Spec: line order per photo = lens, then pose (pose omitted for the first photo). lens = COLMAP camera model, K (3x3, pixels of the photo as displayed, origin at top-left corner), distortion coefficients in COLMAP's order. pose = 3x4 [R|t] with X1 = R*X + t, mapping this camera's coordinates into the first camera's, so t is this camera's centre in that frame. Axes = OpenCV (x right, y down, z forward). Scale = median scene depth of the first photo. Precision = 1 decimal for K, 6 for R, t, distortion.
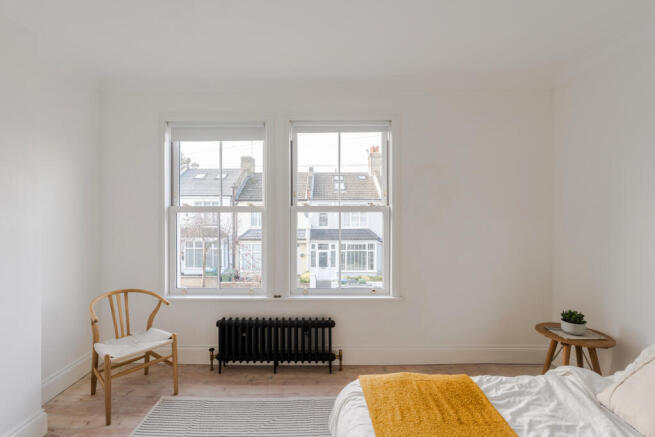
lens RADIAL K [[311.8, 0, 328.5], [0, 311.8, 212.9], [0, 0, 1]] dist [-0.000166, -0.000357]
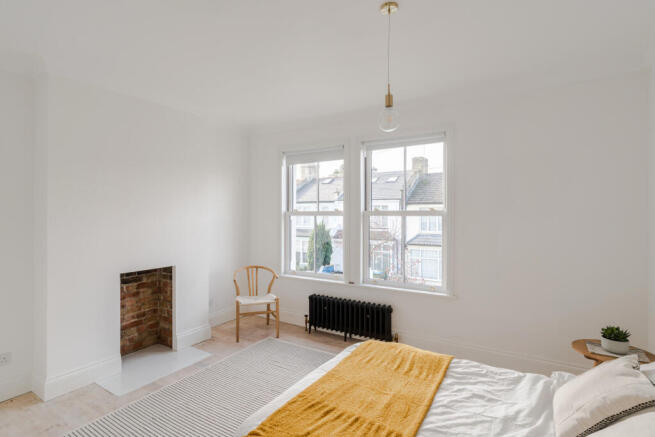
lens RADIAL K [[333.1, 0, 327.5], [0, 333.1, 218.5], [0, 0, 1]] dist [-0.000330, -0.000104]
pose [[0.857066, 0.009907, -0.515111, 0.463047], [-0.007116, 0.999947, 0.007392, -0.001234], [0.515157, -0.002670, 0.857092, -0.210223]]
